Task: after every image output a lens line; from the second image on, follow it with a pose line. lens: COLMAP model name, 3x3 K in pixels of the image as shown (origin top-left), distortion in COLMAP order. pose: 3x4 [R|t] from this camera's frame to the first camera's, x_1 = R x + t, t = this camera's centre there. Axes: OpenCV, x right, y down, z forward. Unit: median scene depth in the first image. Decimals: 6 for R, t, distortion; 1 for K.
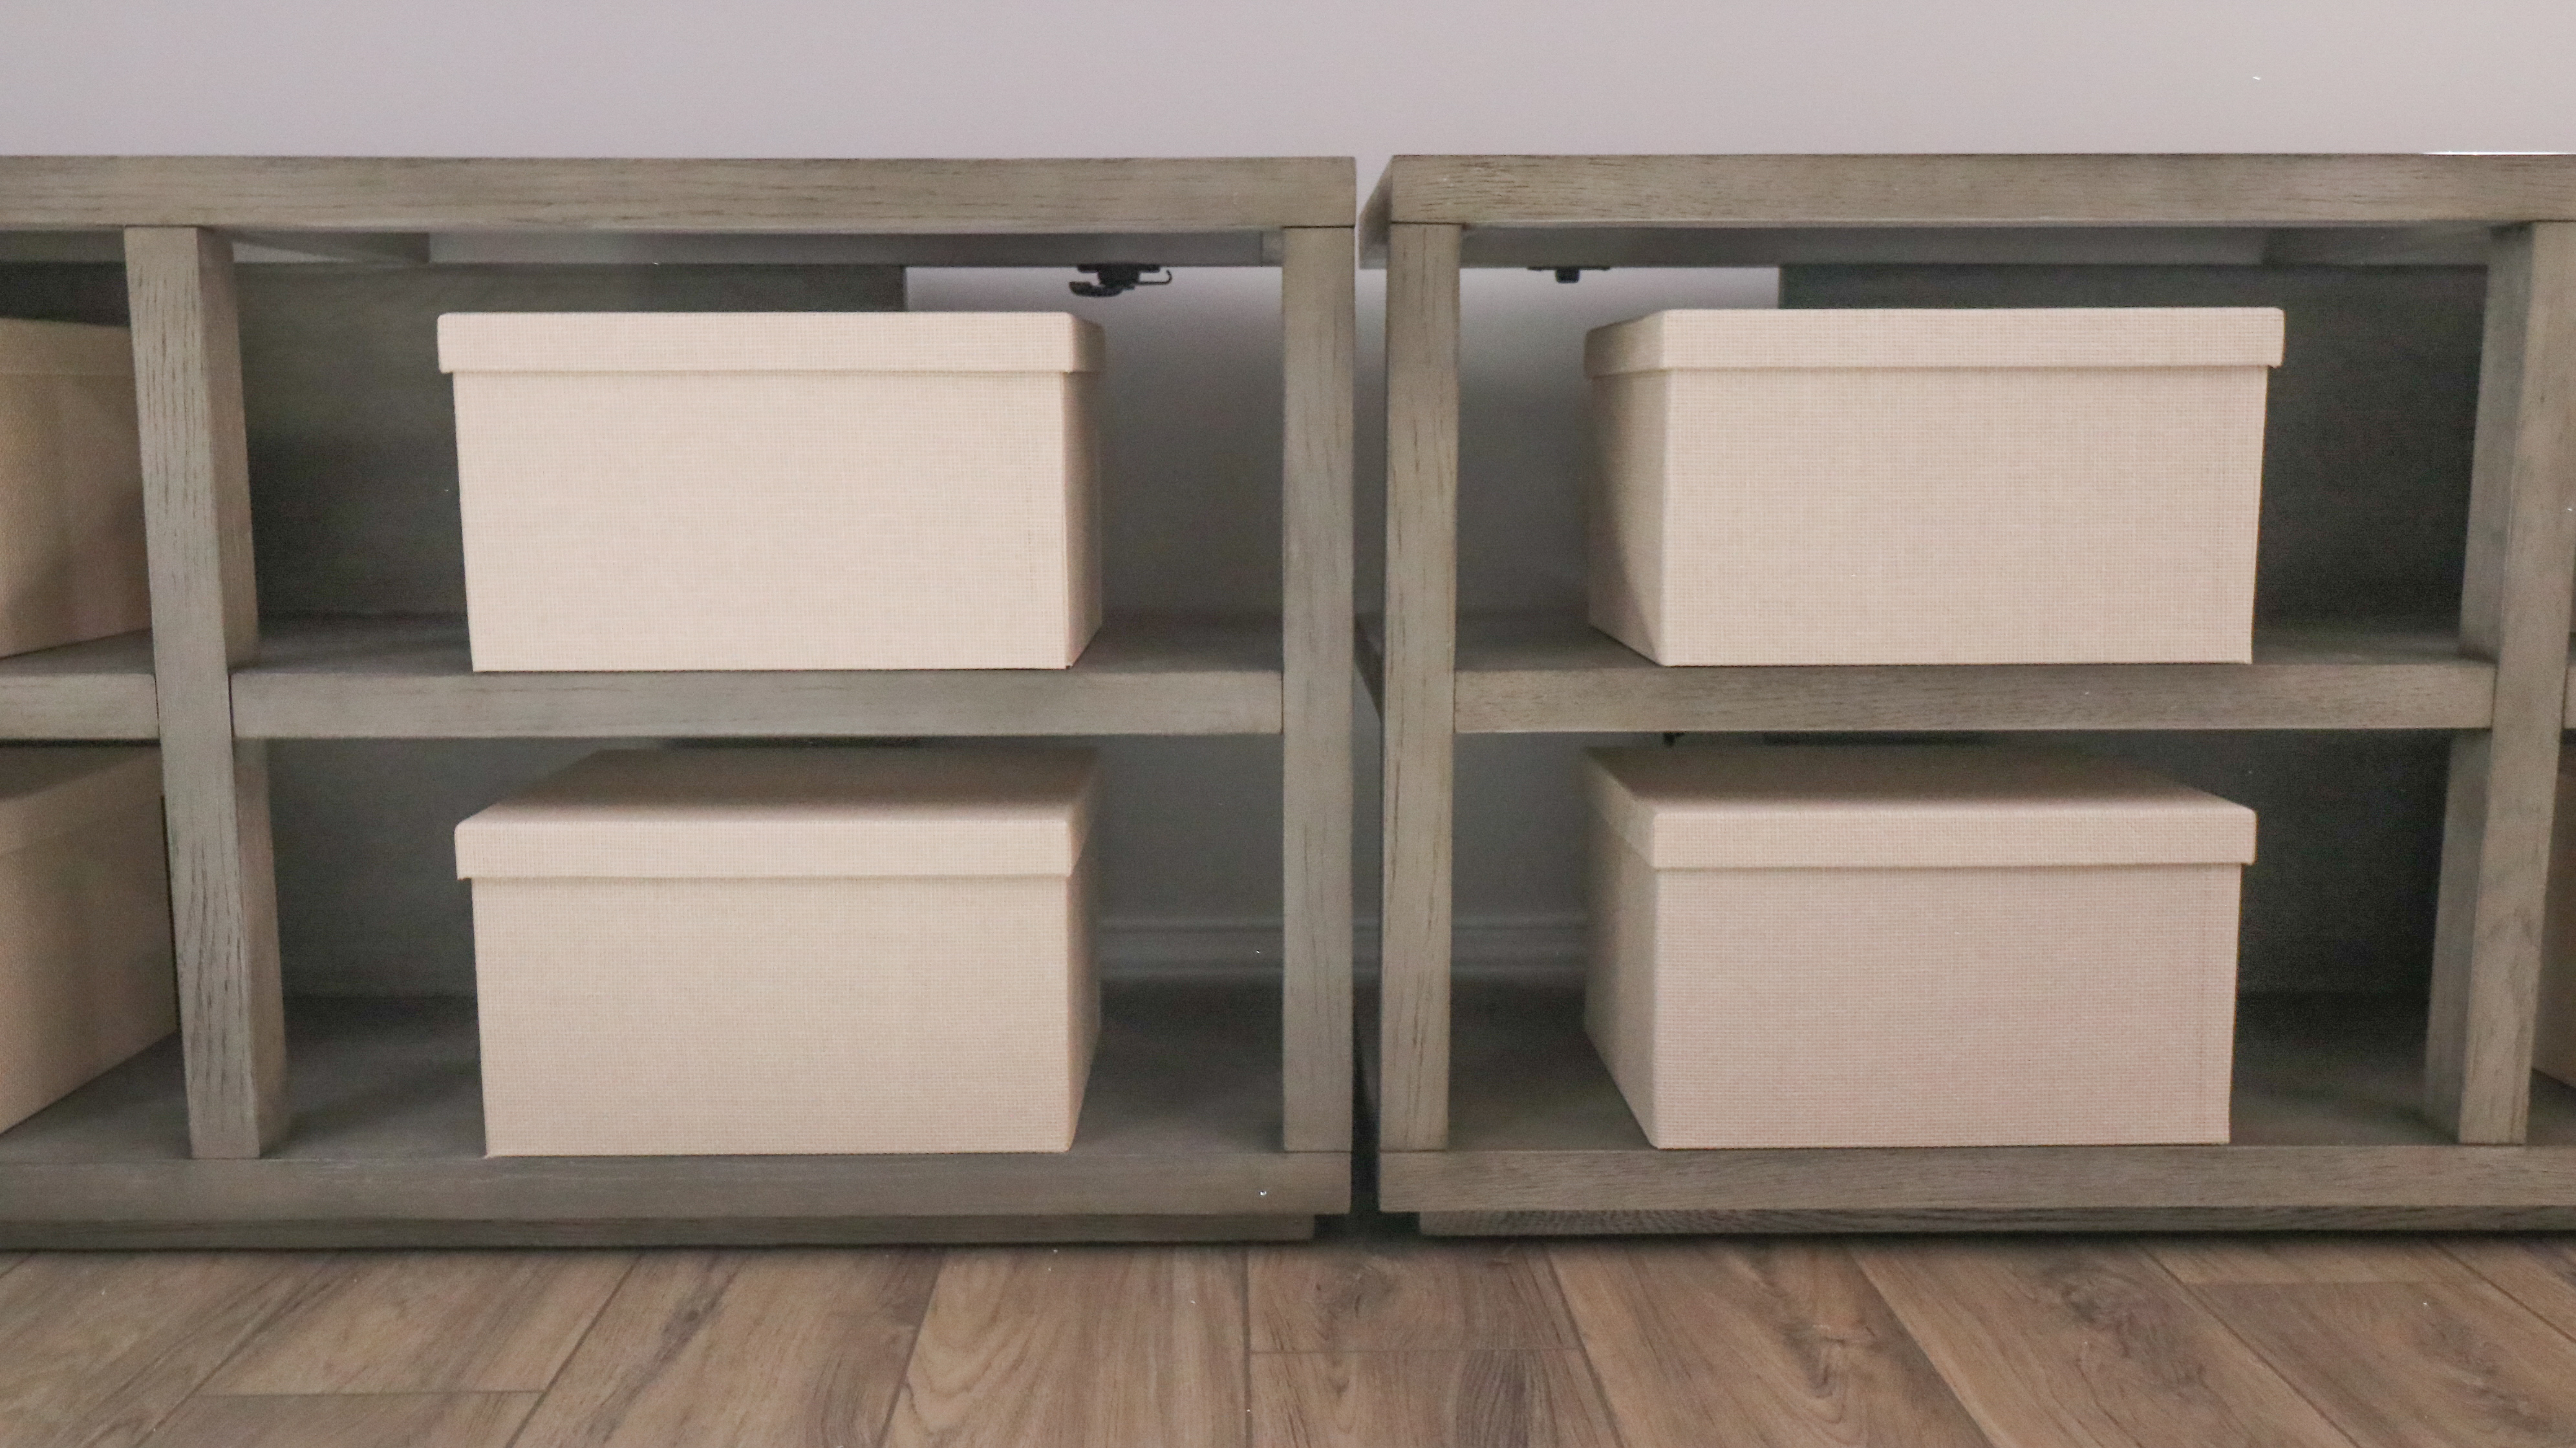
lens RADIAL K [[1976.8, 0, 1288.0], [0, 1976.8, 724.0], [0, 0, 1]] dist [0.005909, 0.002398]
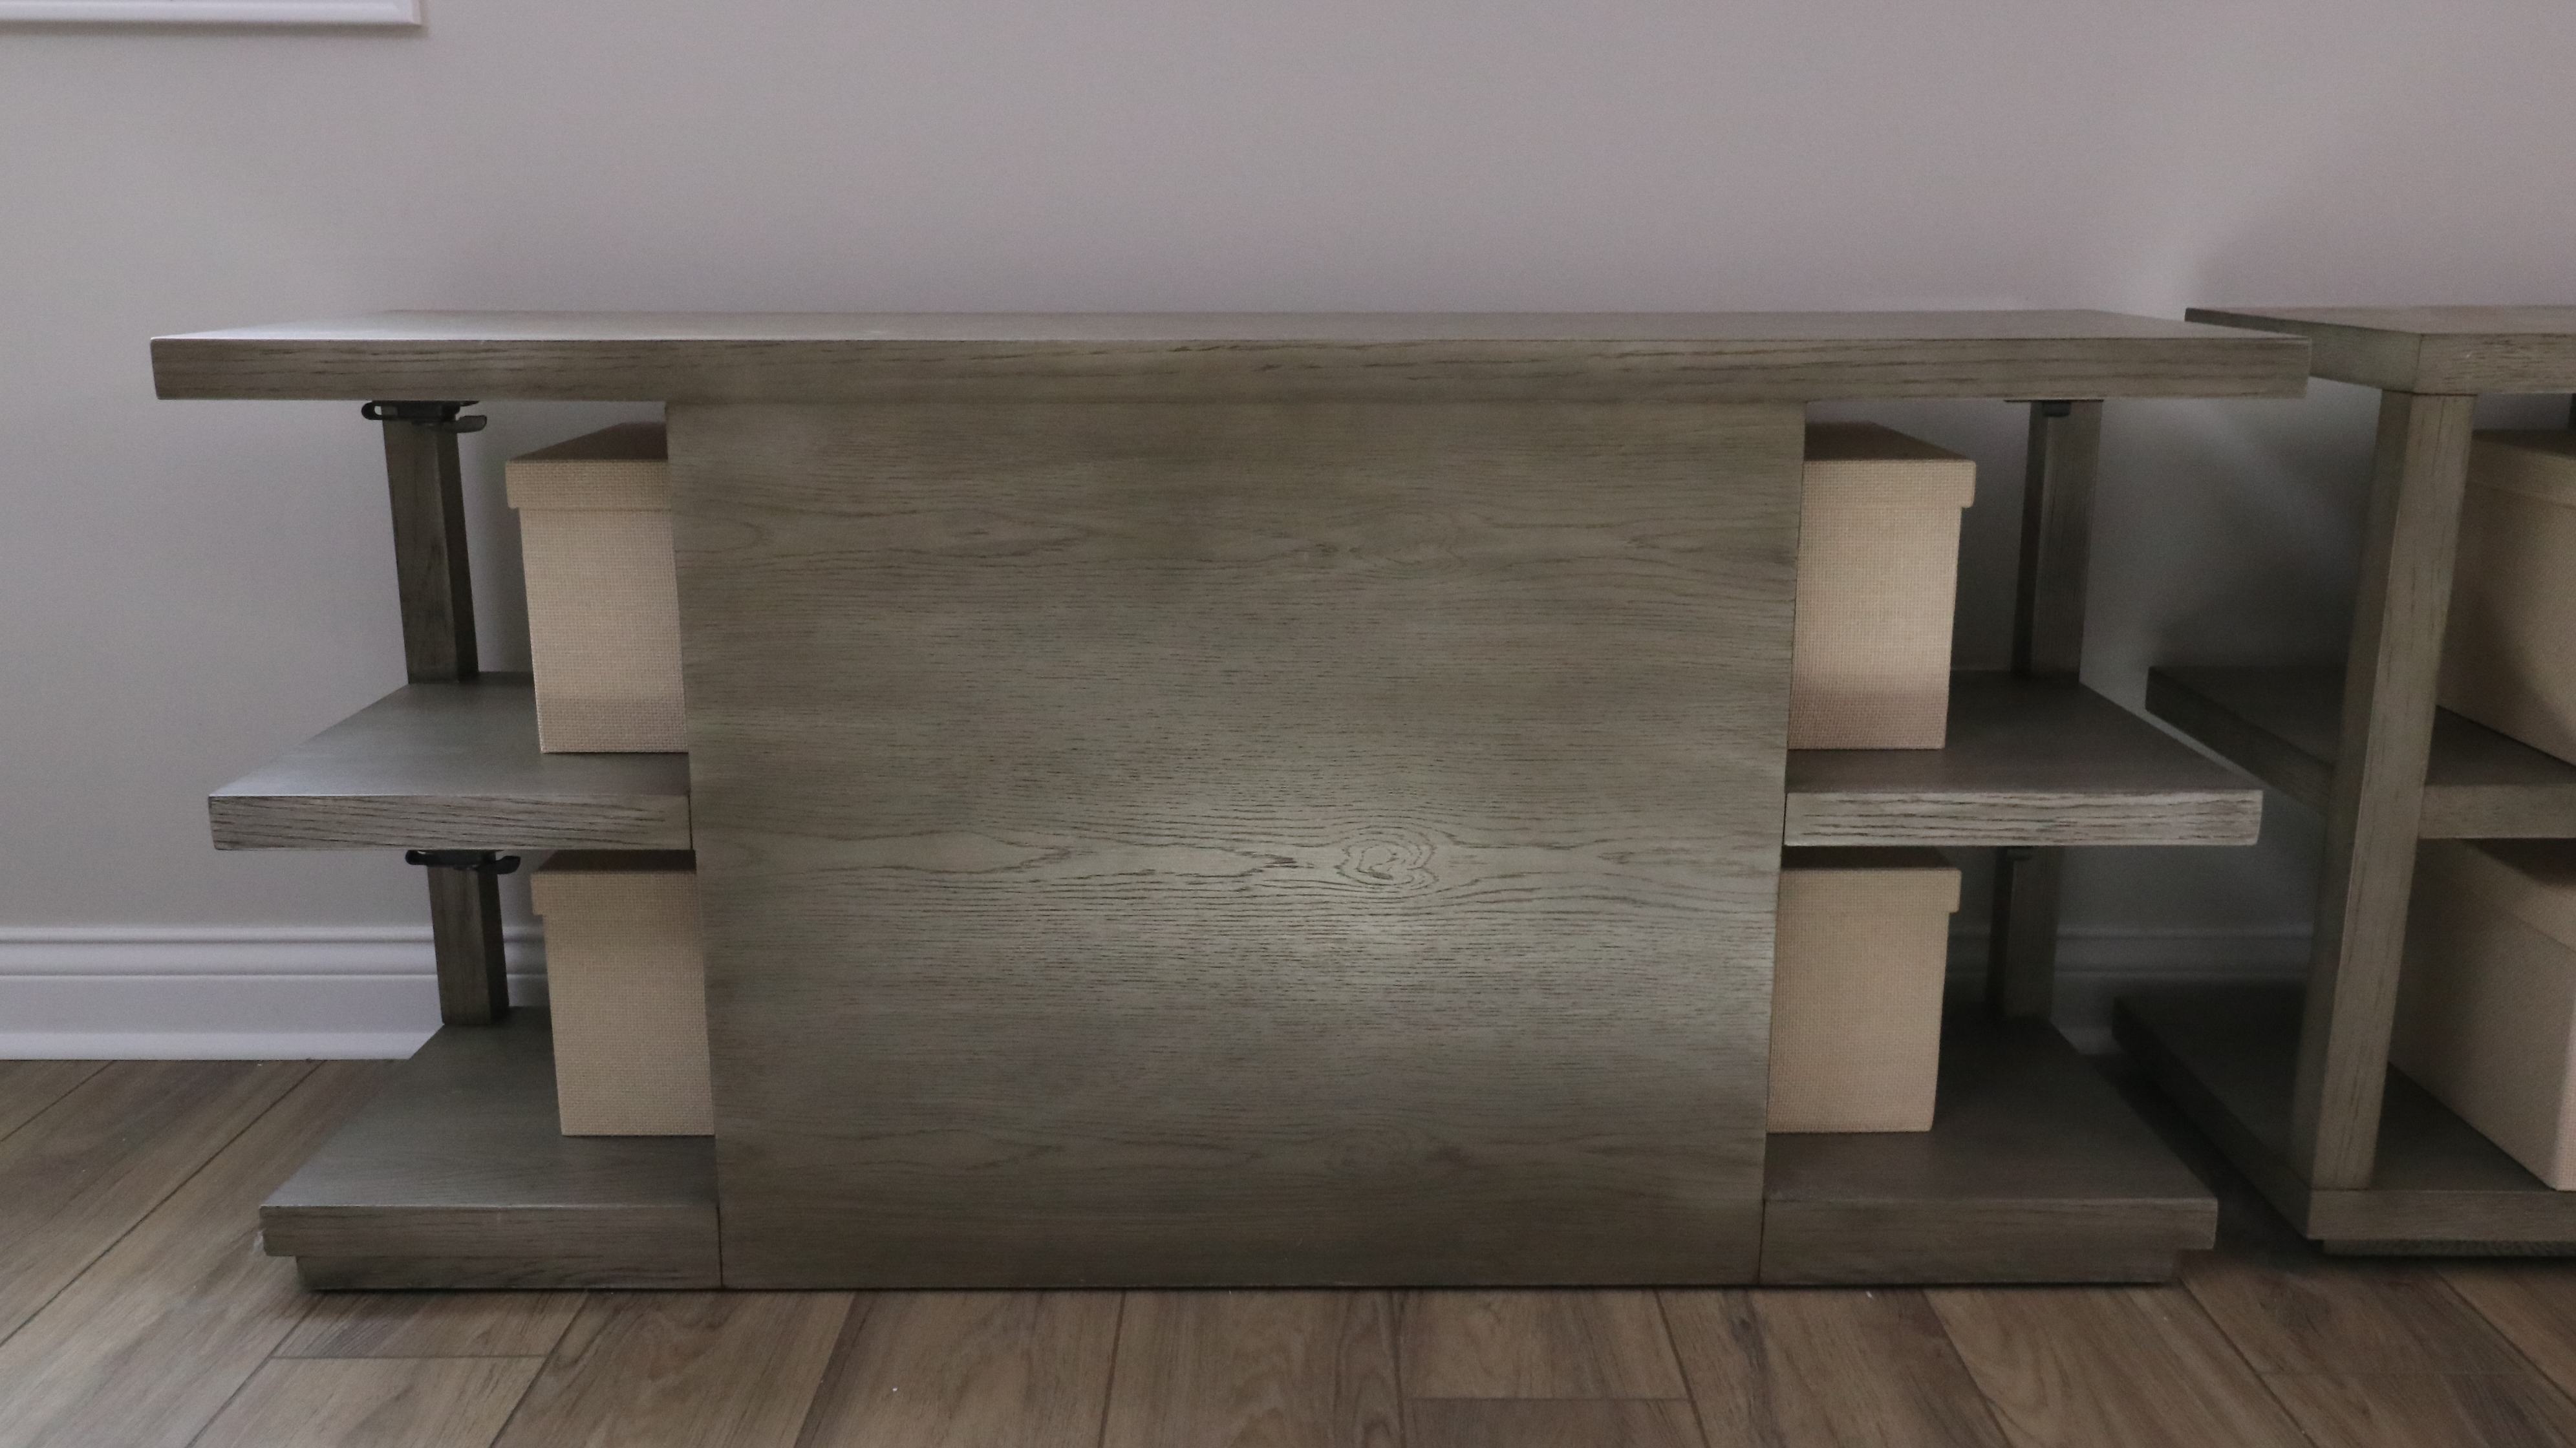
lens RADIAL K [[1976.8, 0, 1288.0], [0, 1976.8, 724.0], [0, 0, 1]] dist [0.005909, 0.002398]
pose [[0.999483, 0.008352, -0.031042, -0.538152], [-0.005361, 0.995442, 0.095223, -0.168497], [0.031696, -0.095007, 0.994972, -0.148128]]
